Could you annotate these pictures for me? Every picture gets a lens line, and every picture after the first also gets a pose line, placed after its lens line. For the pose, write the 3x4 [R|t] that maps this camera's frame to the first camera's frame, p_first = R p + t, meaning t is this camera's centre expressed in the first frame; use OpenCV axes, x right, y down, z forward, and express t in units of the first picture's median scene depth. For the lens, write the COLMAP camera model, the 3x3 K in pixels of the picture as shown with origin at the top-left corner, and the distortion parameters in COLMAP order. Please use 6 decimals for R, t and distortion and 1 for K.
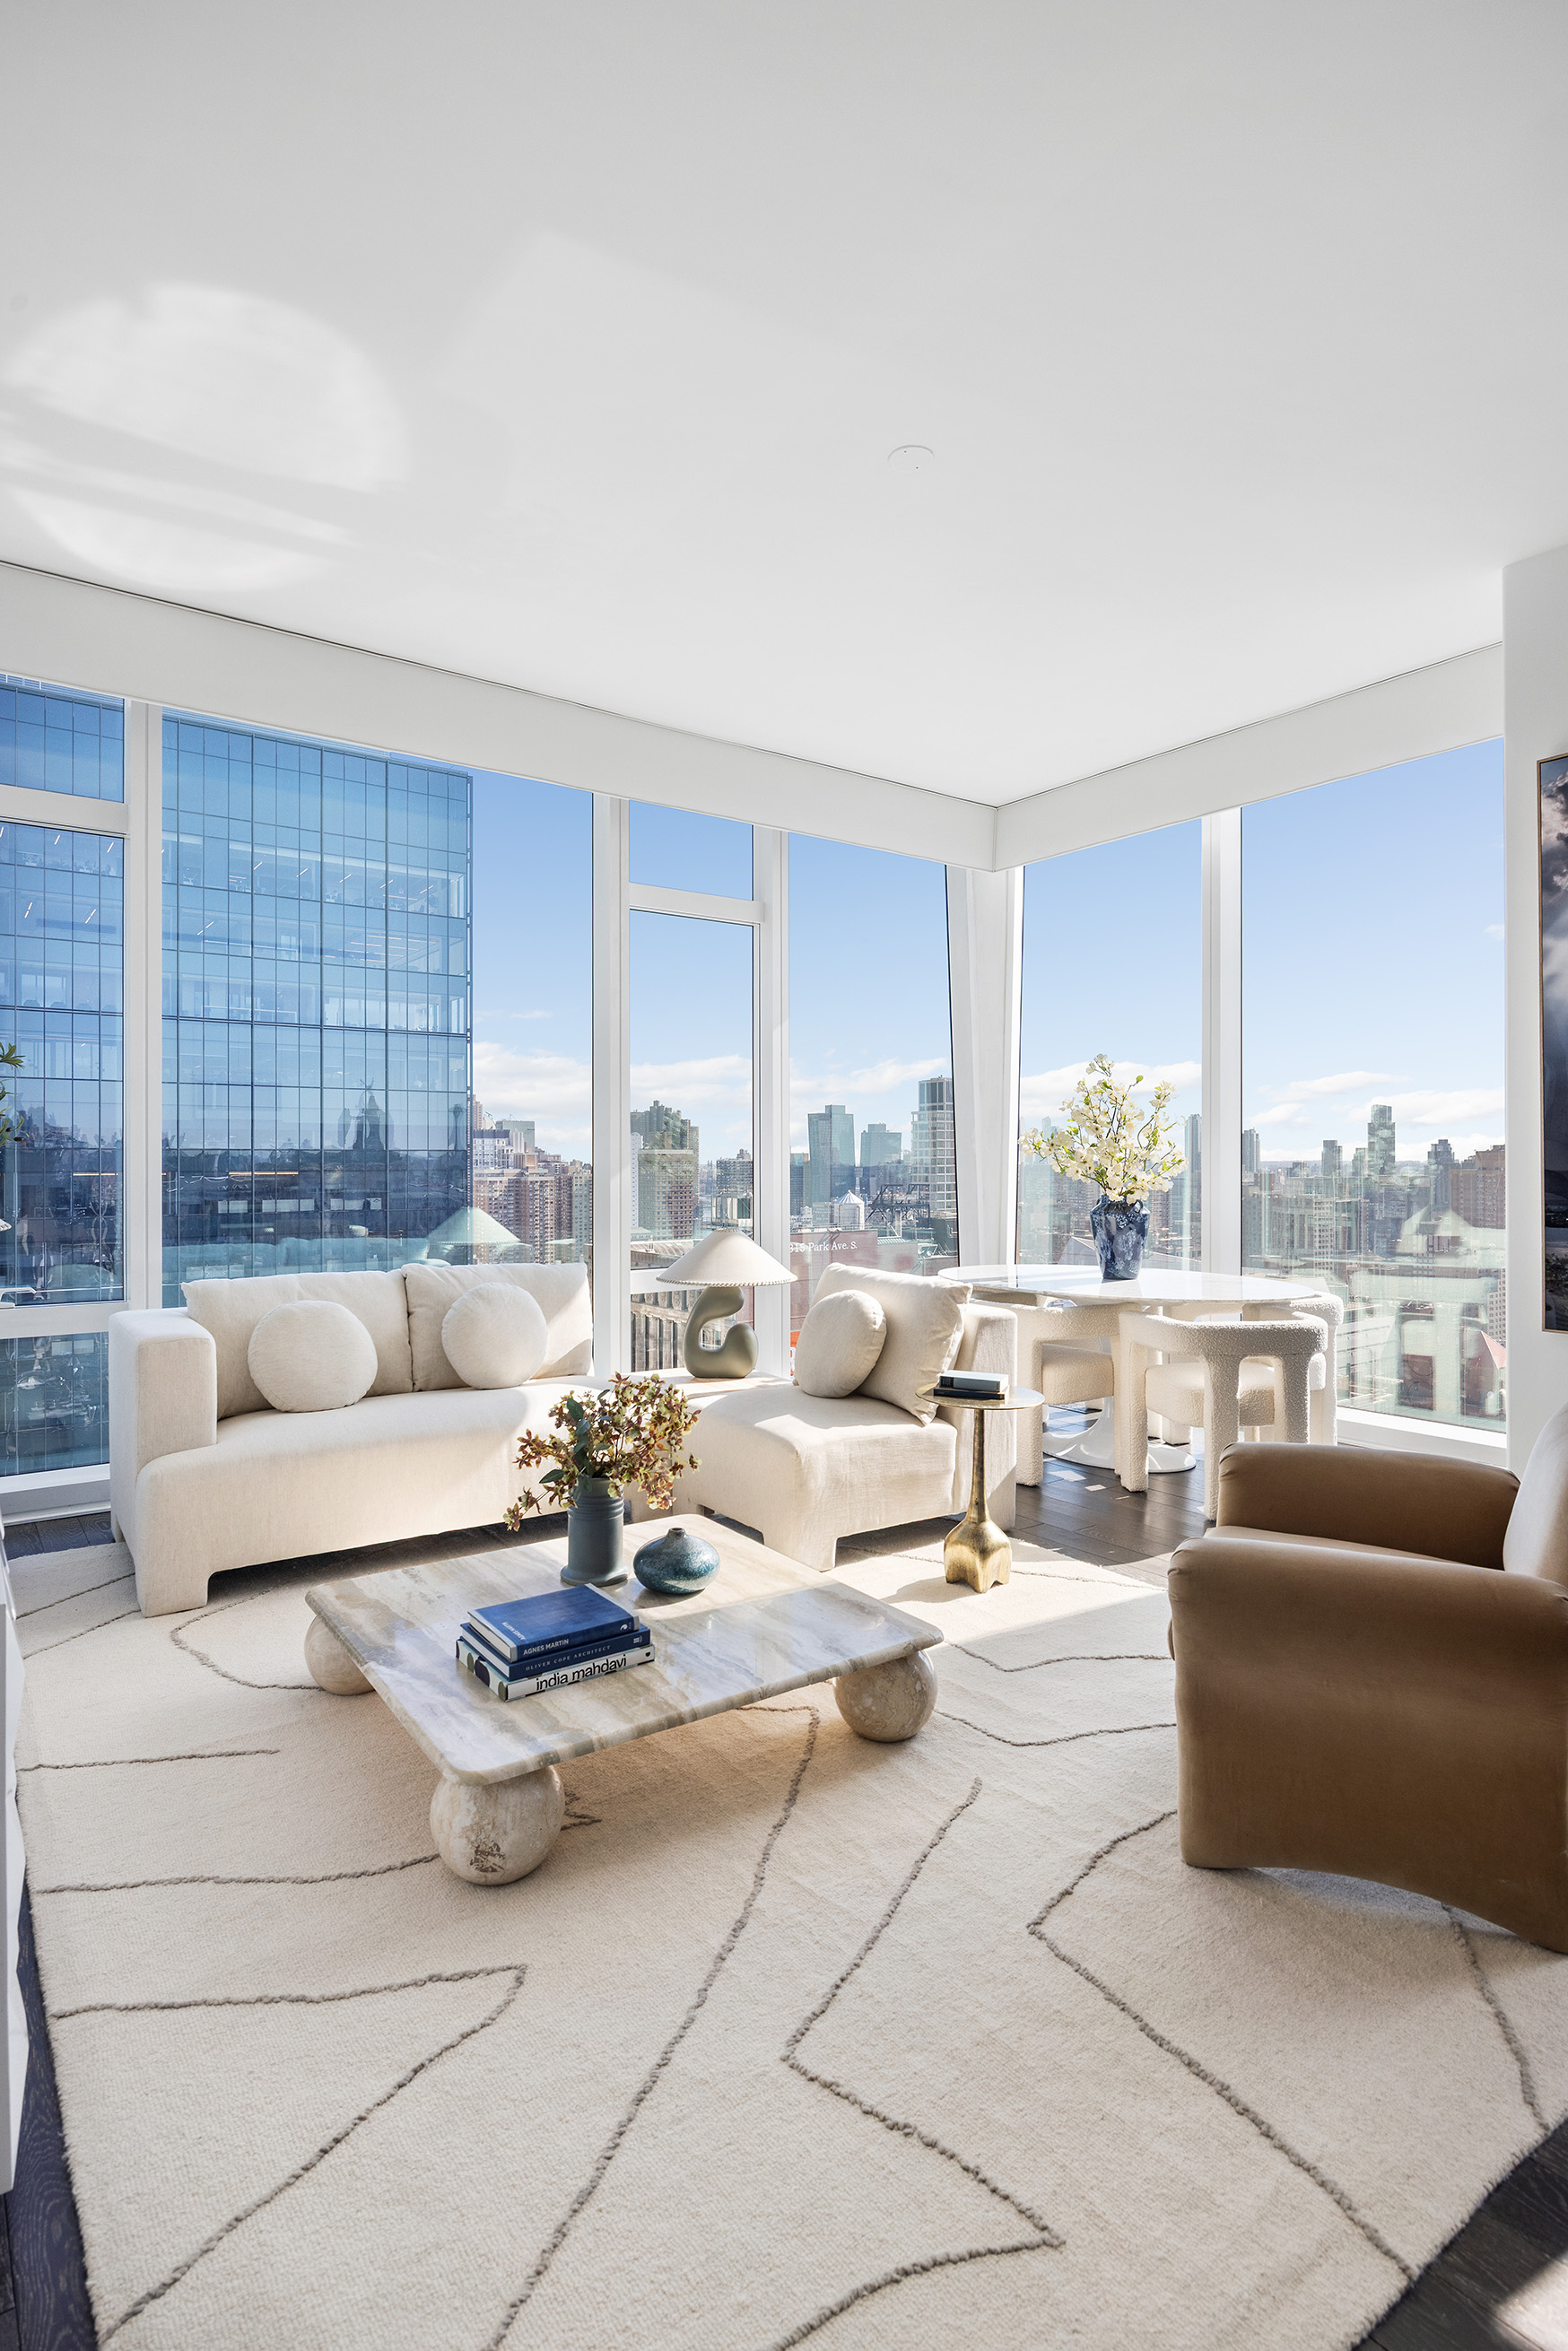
lens RADIAL K [[1207.3, 0, 774.1], [0, 1207.3, 1148.0], [0, 0, 1]] dist [-0.023215, 0.004211]
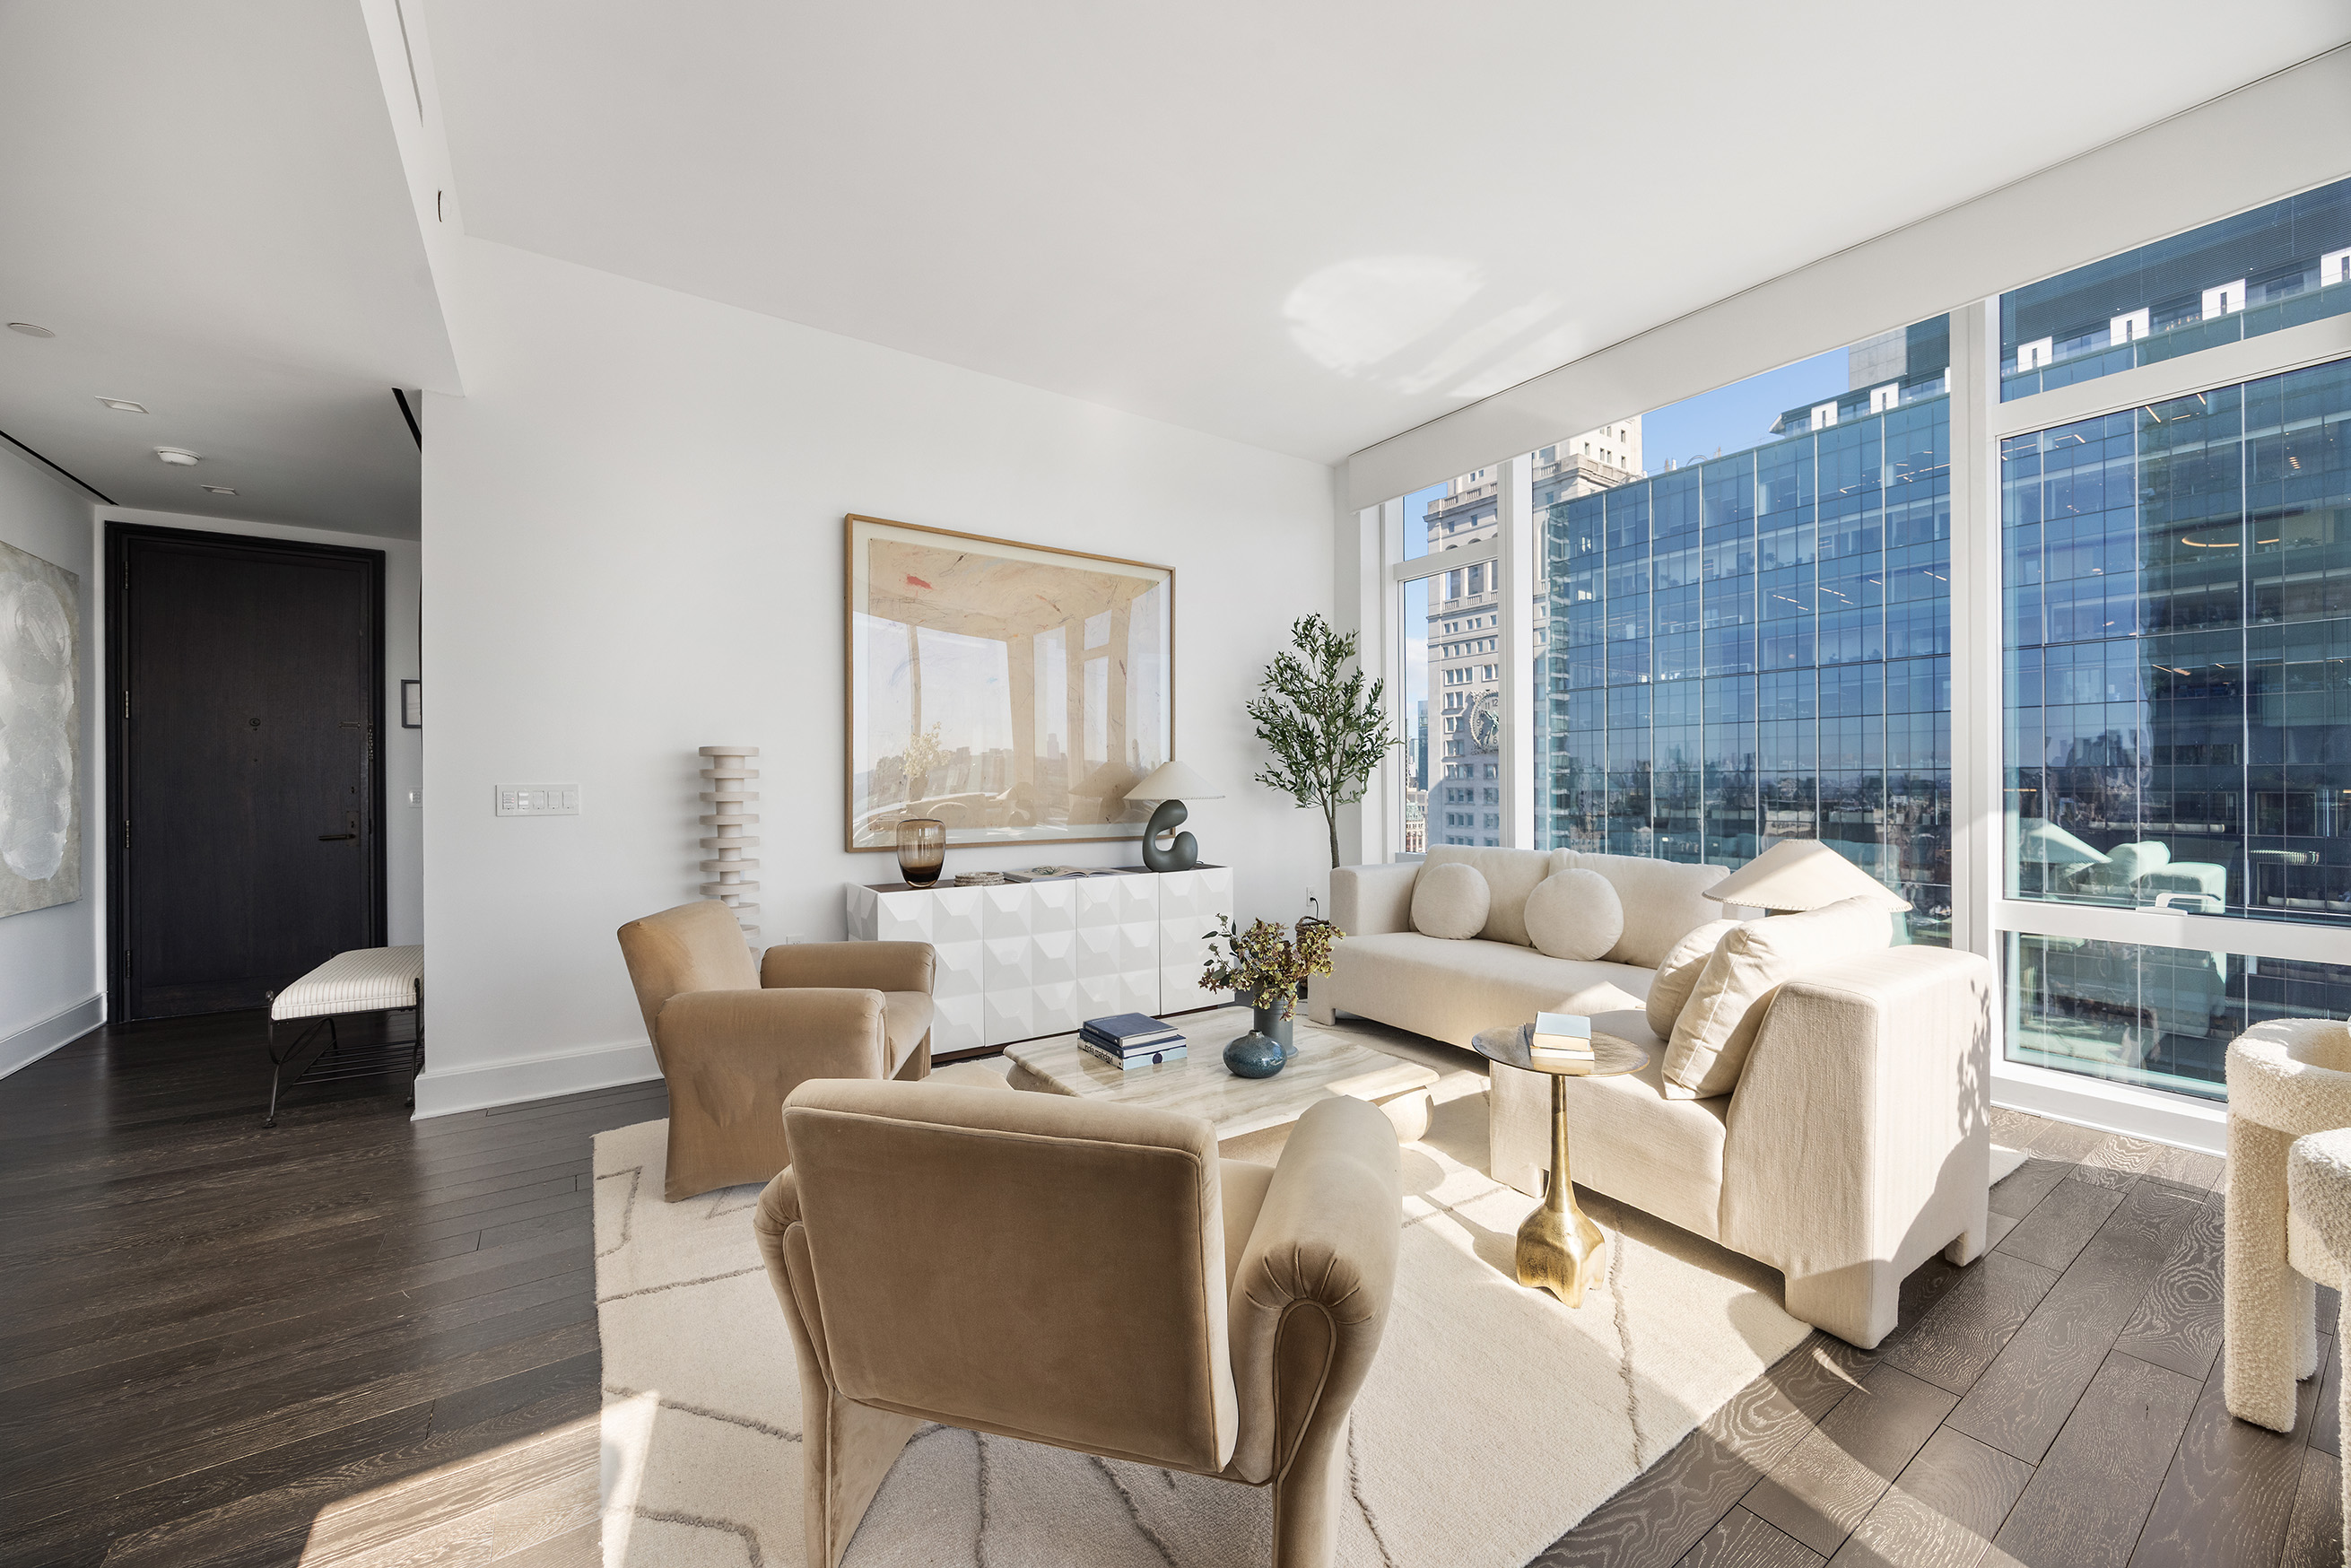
lens RADIAL K [[897.6, 0, 1183.1], [0, 897.6, 788.8], [0, 0, 1]] dist [-0.004042, -0.000390]
pose [[-0.019753, 0.010144, -0.999753, 0.517191], [0.012547, 0.999872, 0.009897, 0.016927], [0.999726, -0.012349, -0.019877, 0.519889]]
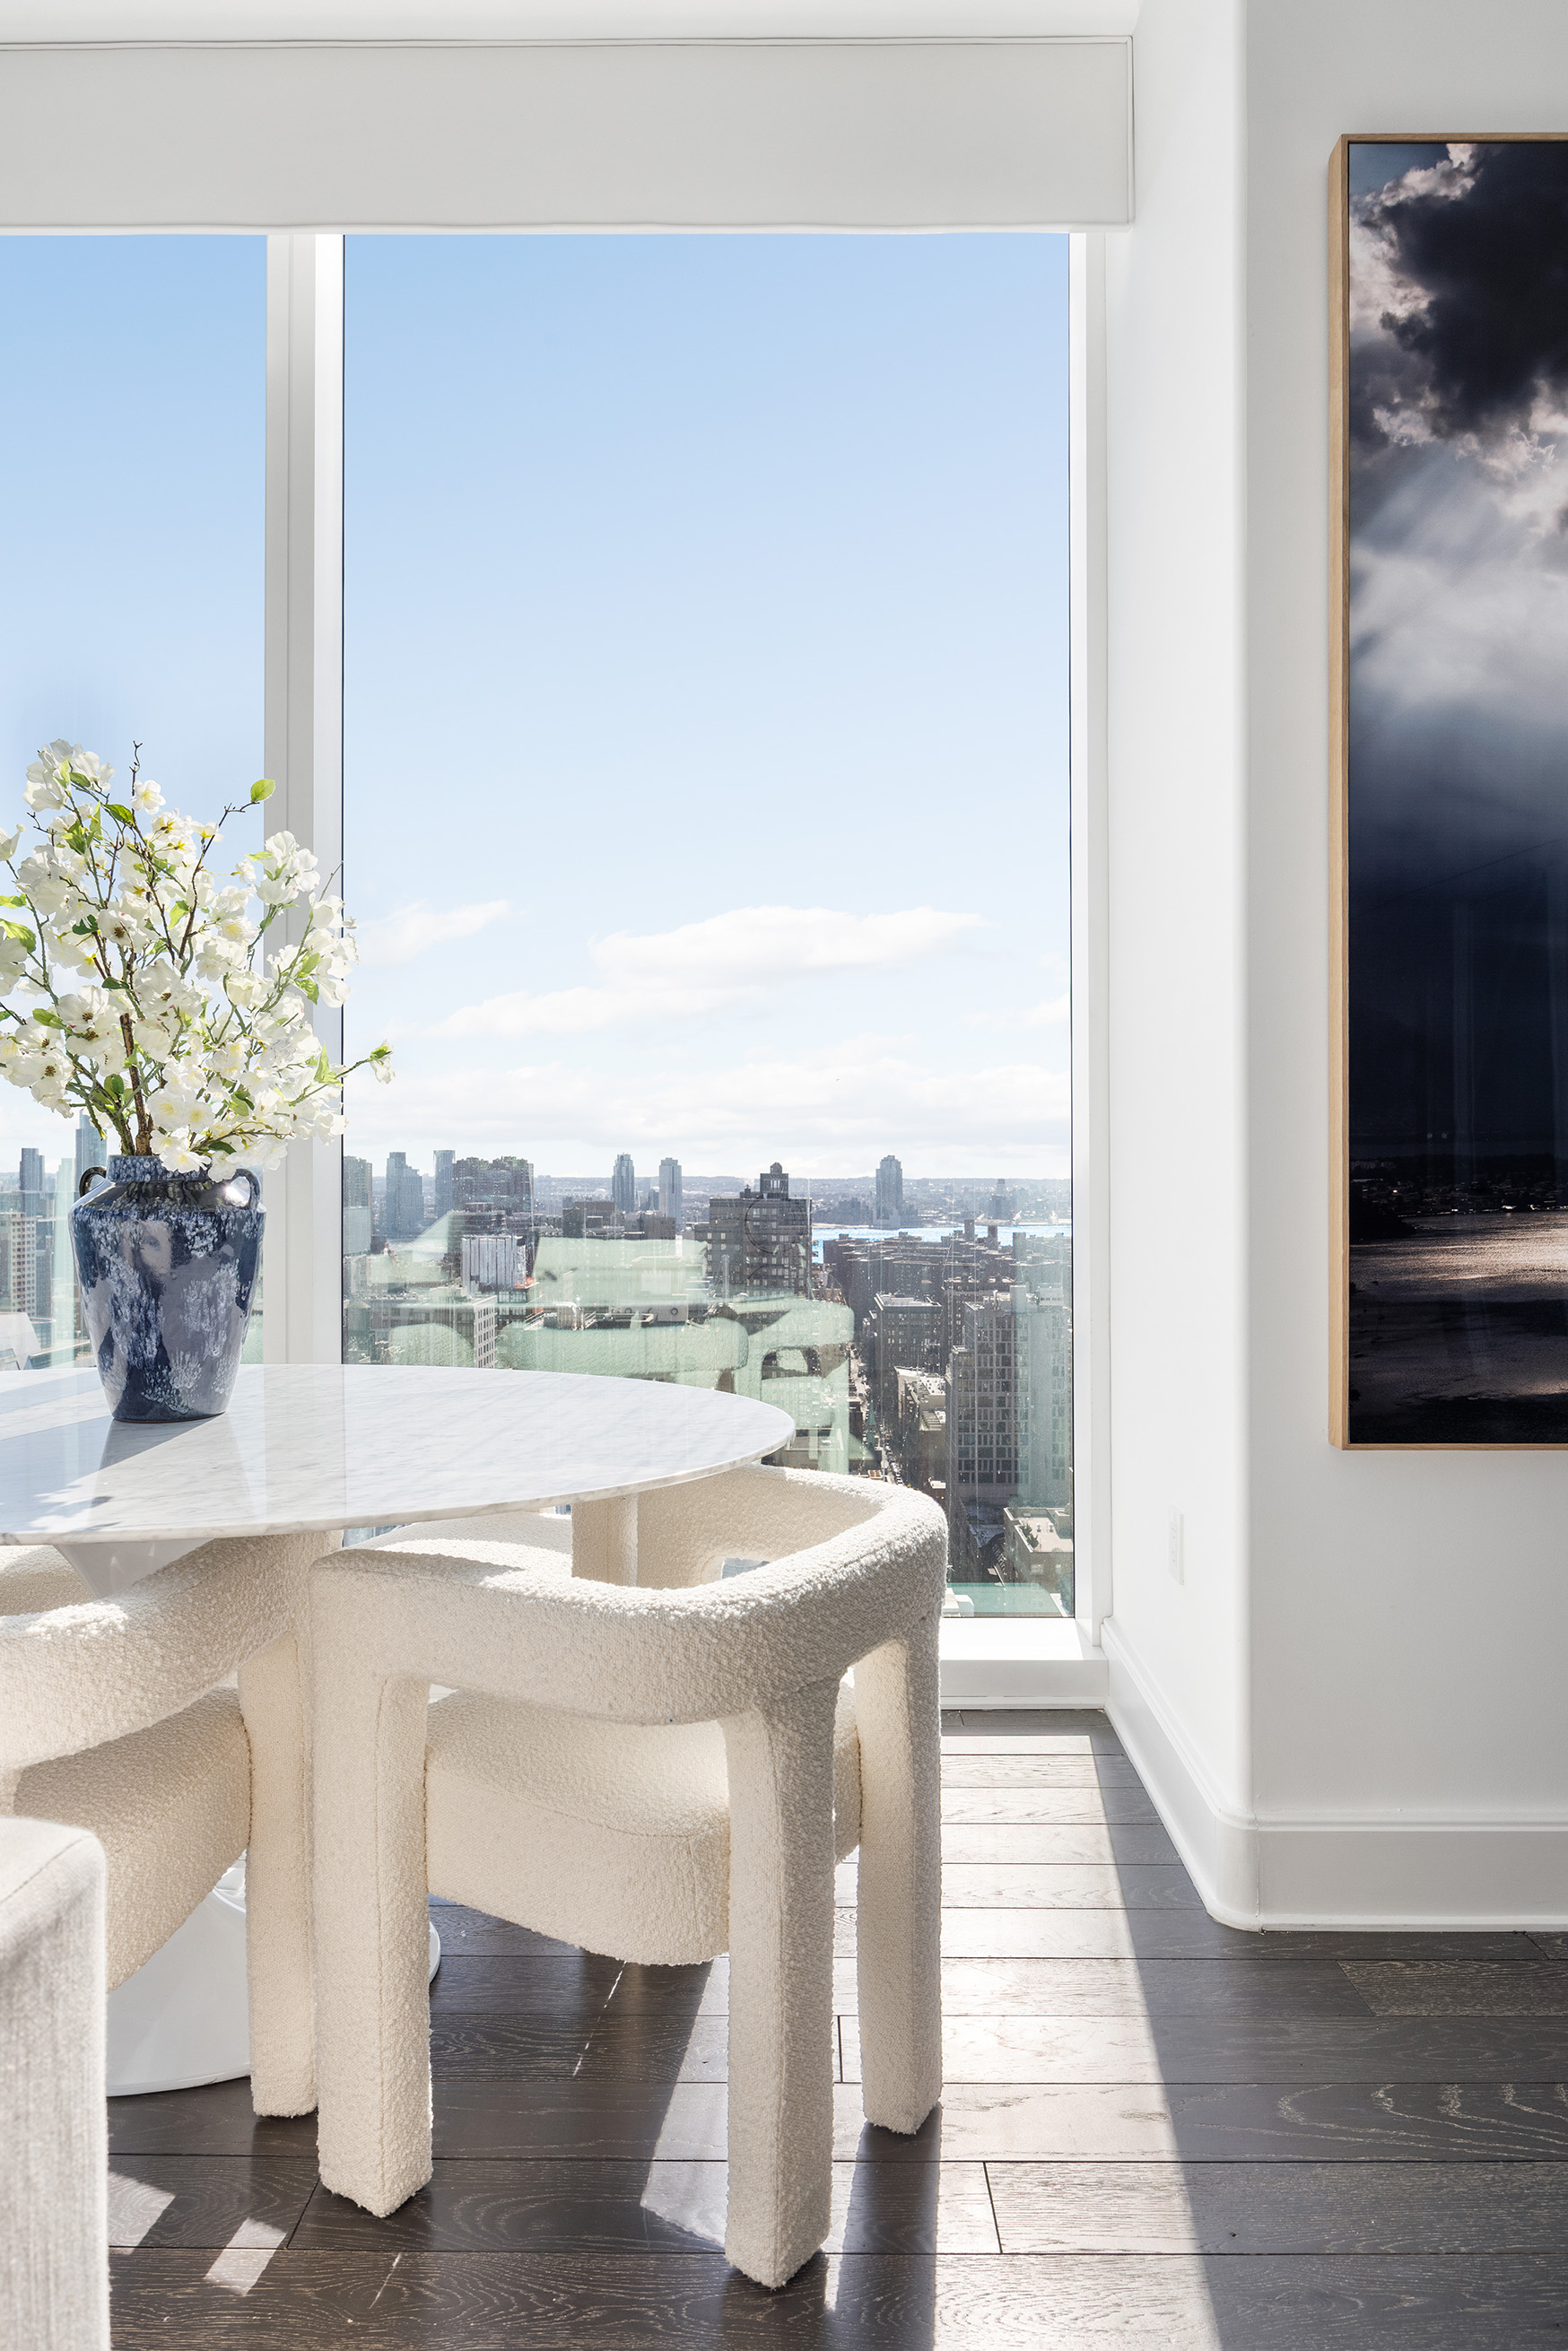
lens RADIAL K [[1381.8, 0, 790.9], [0, 1381.8, 1186.3], [0, 0, 1]] dist [-0.009373, 0.000141]
pose [[0.590050, -0.005282, 0.807350, 0.087177], [-0.011447, 0.999823, 0.014907, 0.039455], [-0.807286, -0.018038, 0.589885, 0.648848]]
